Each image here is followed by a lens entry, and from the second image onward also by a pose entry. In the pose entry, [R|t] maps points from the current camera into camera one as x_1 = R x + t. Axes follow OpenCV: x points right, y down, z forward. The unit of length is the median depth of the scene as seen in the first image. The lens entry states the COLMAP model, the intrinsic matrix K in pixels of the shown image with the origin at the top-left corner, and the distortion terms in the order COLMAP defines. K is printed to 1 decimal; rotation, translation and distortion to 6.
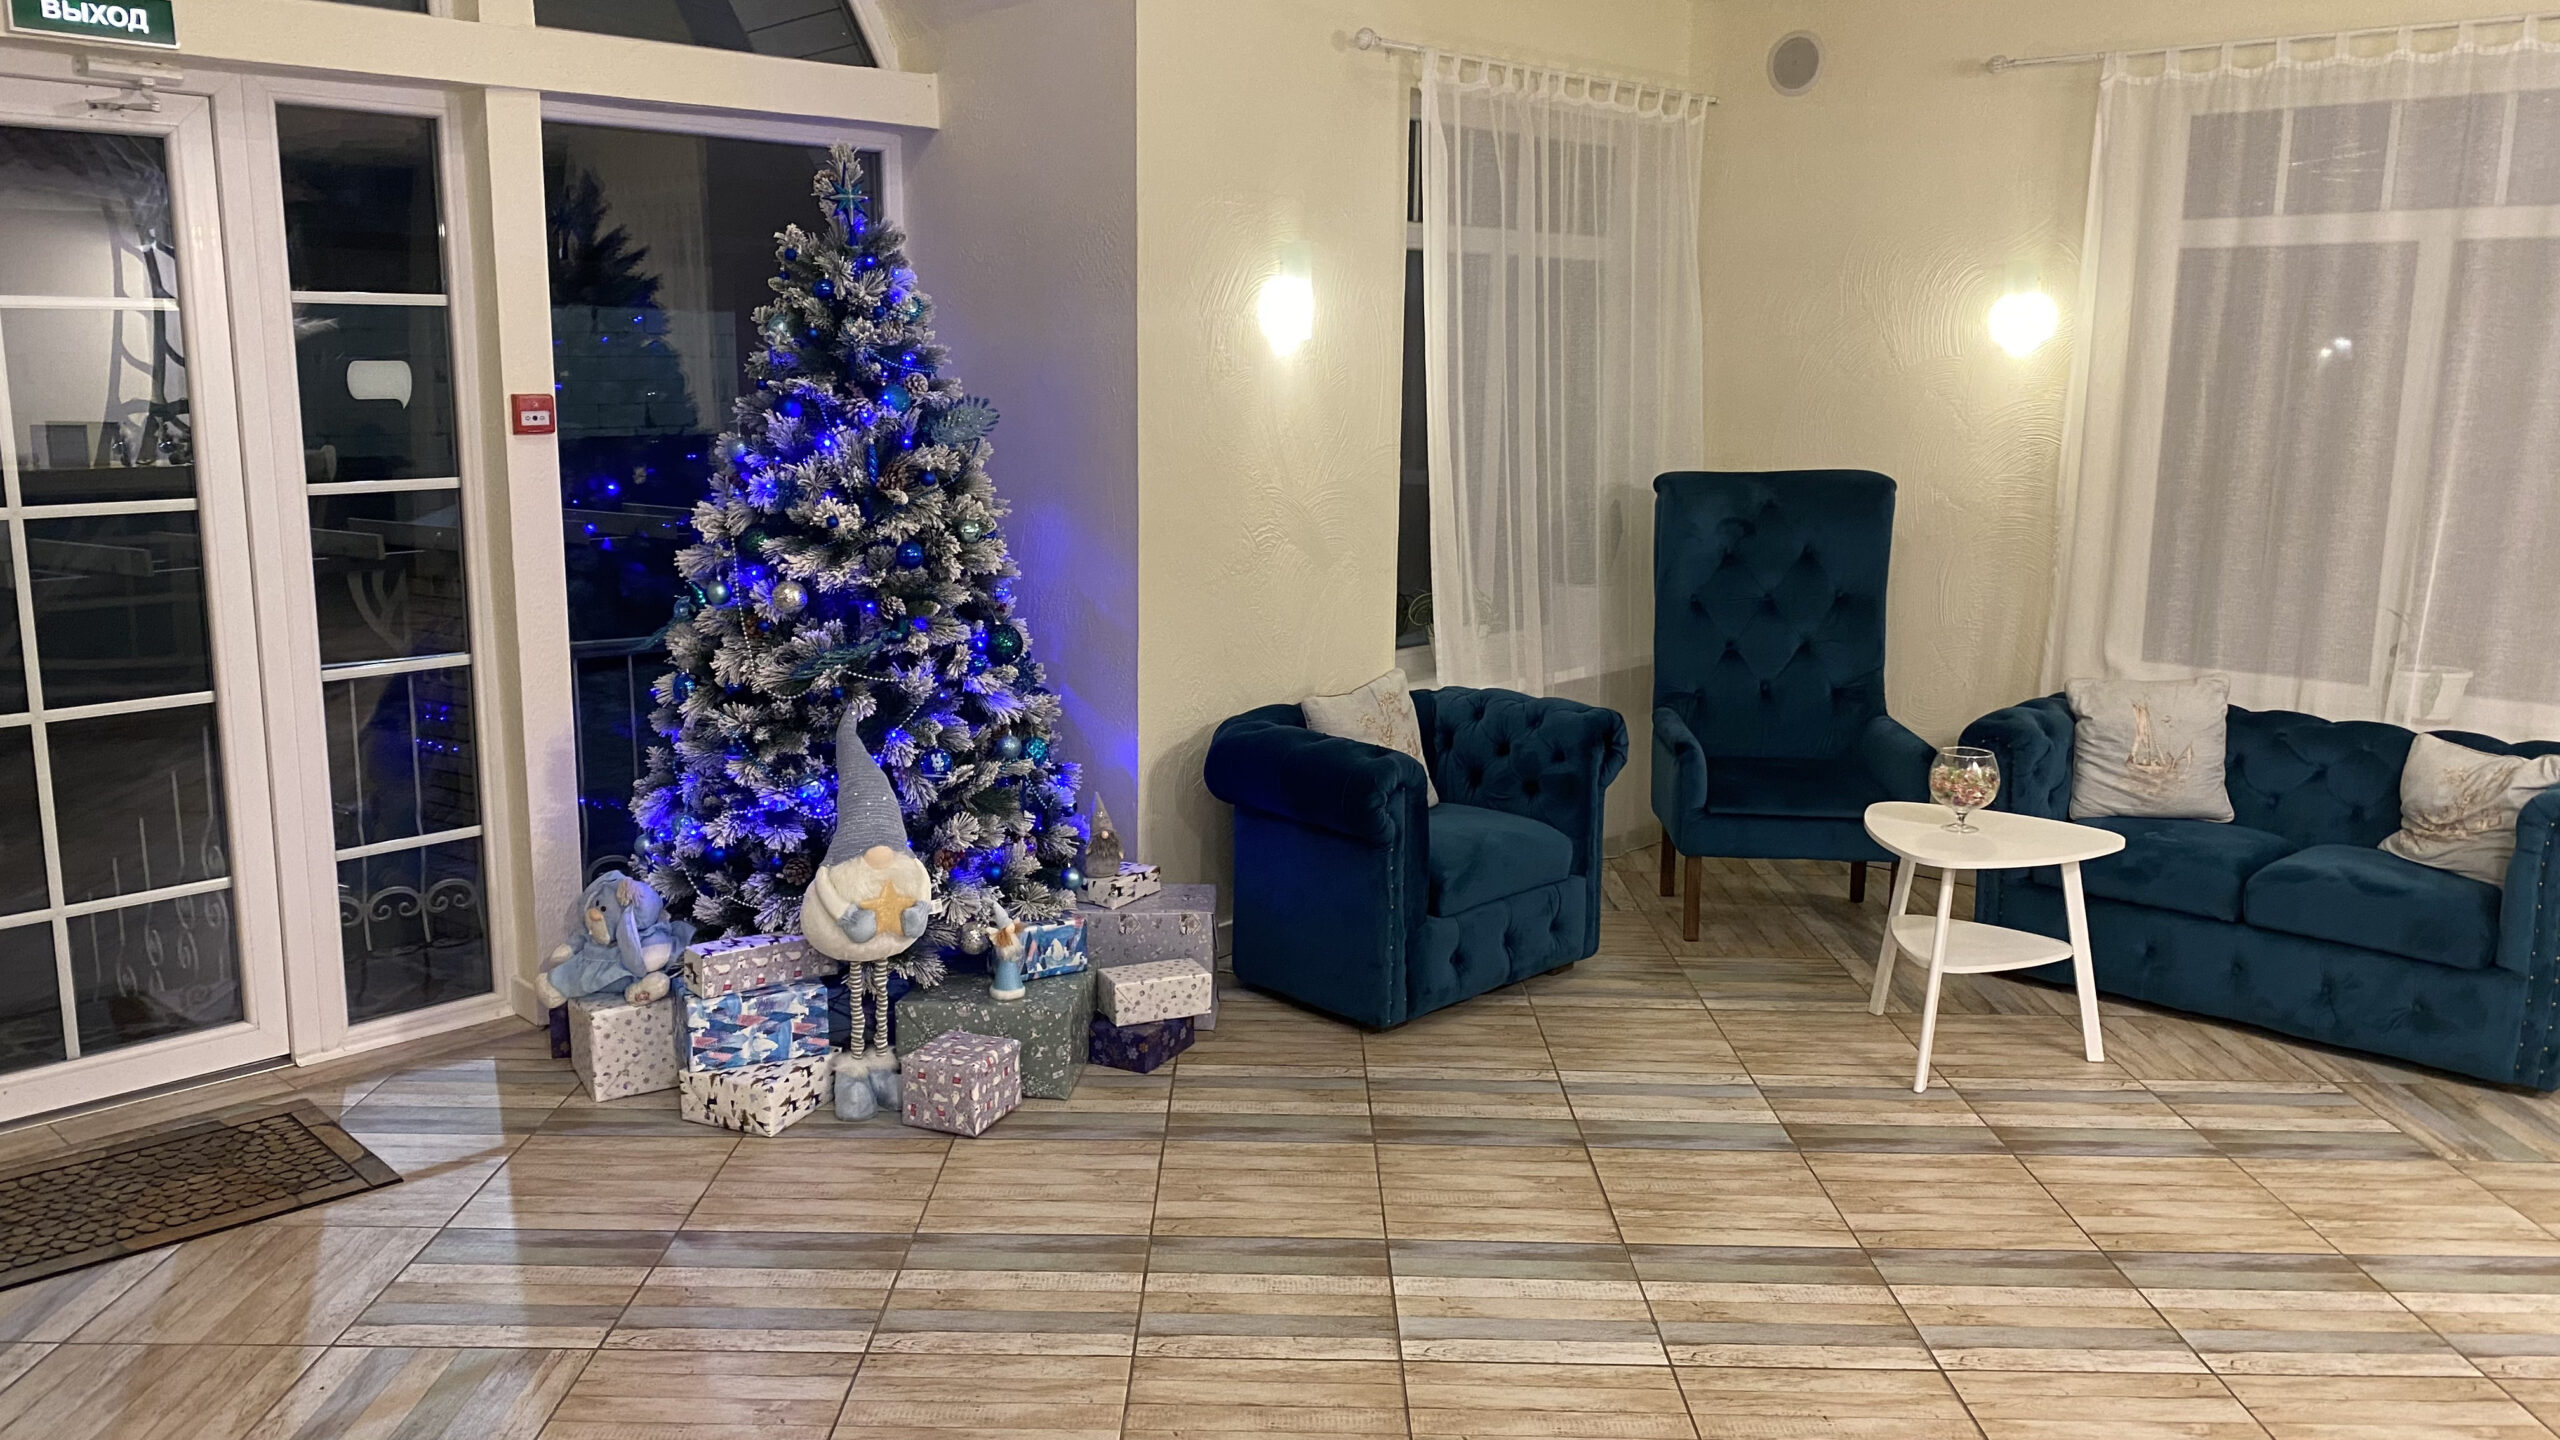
lens RADIAL K [[1957.7, 0, 1166.9], [0, 1957.7, 713.8], [0, 0, 1]] dist [0.060774, -0.079752]
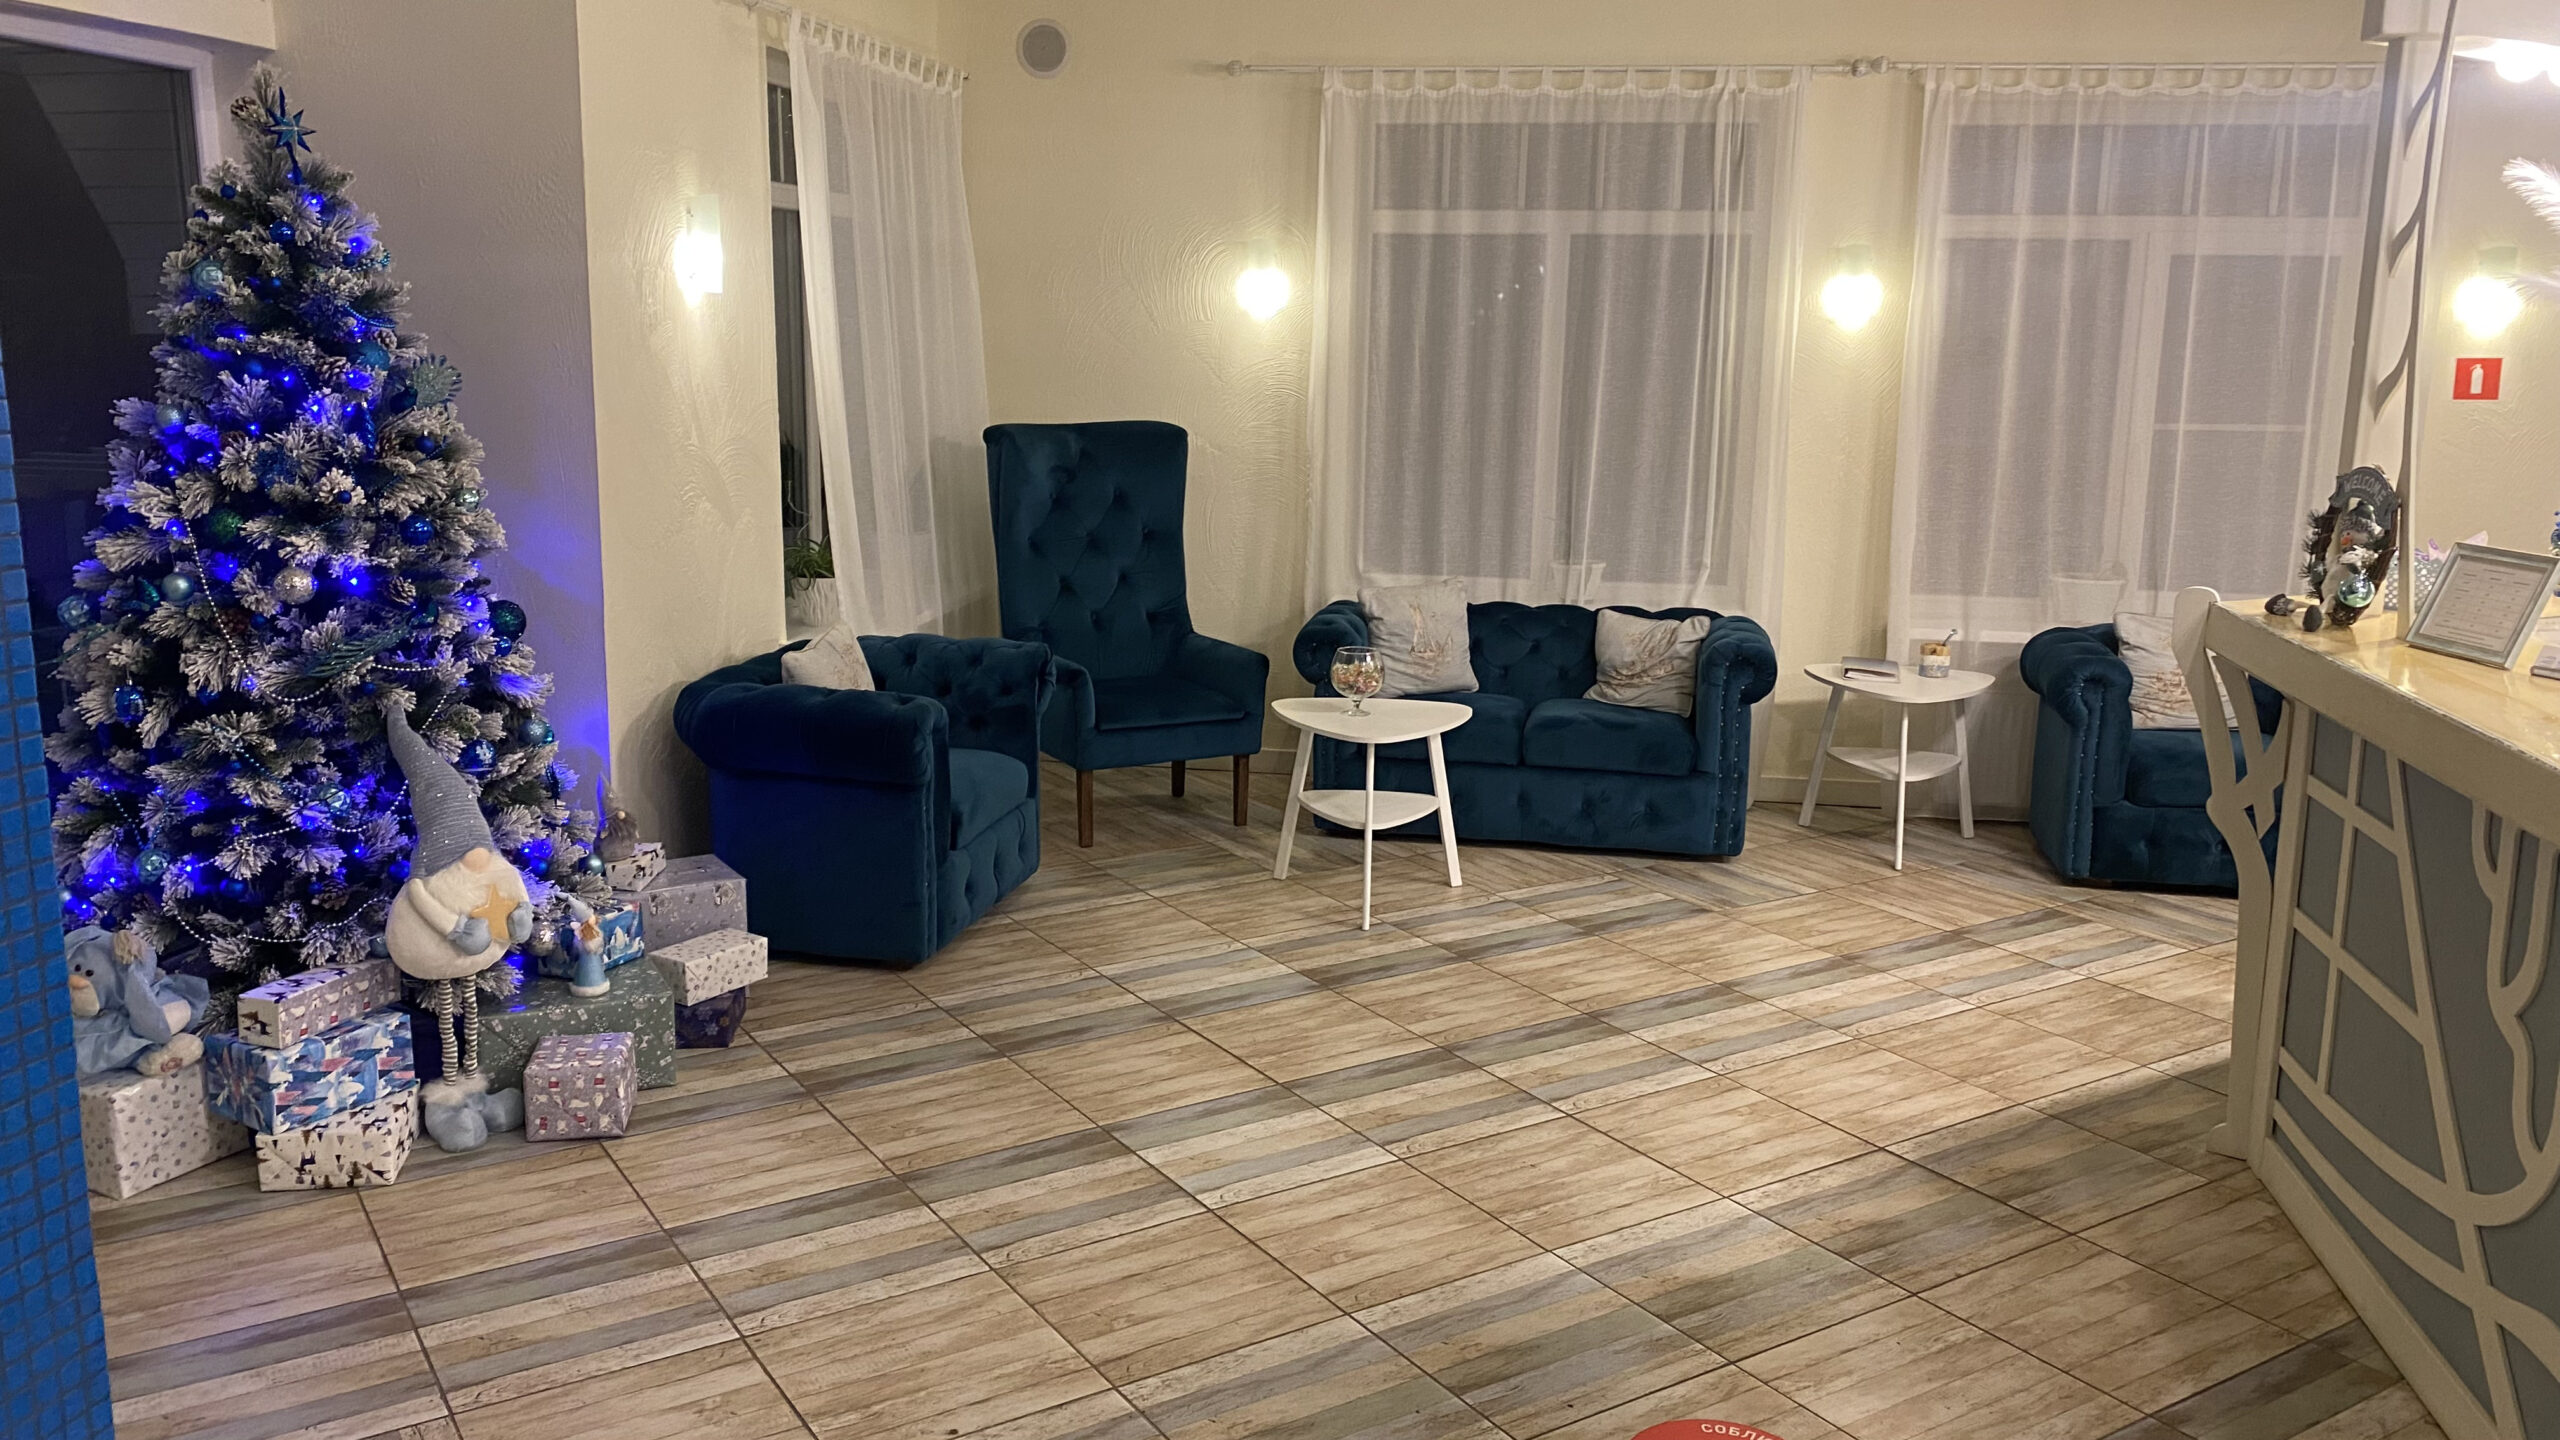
lens RADIAL K [[1957.7, 0, 1270.2], [0, 1957.7, 716.2], [0, 0, 1]] dist [0.060774, -0.079752]
pose [[0.833062, -0.103844, 0.543345, -0.306276], [0.090780, 0.994569, 0.050898, -0.006543], [-0.545680, 0.006924, 0.837965, 0.021676]]
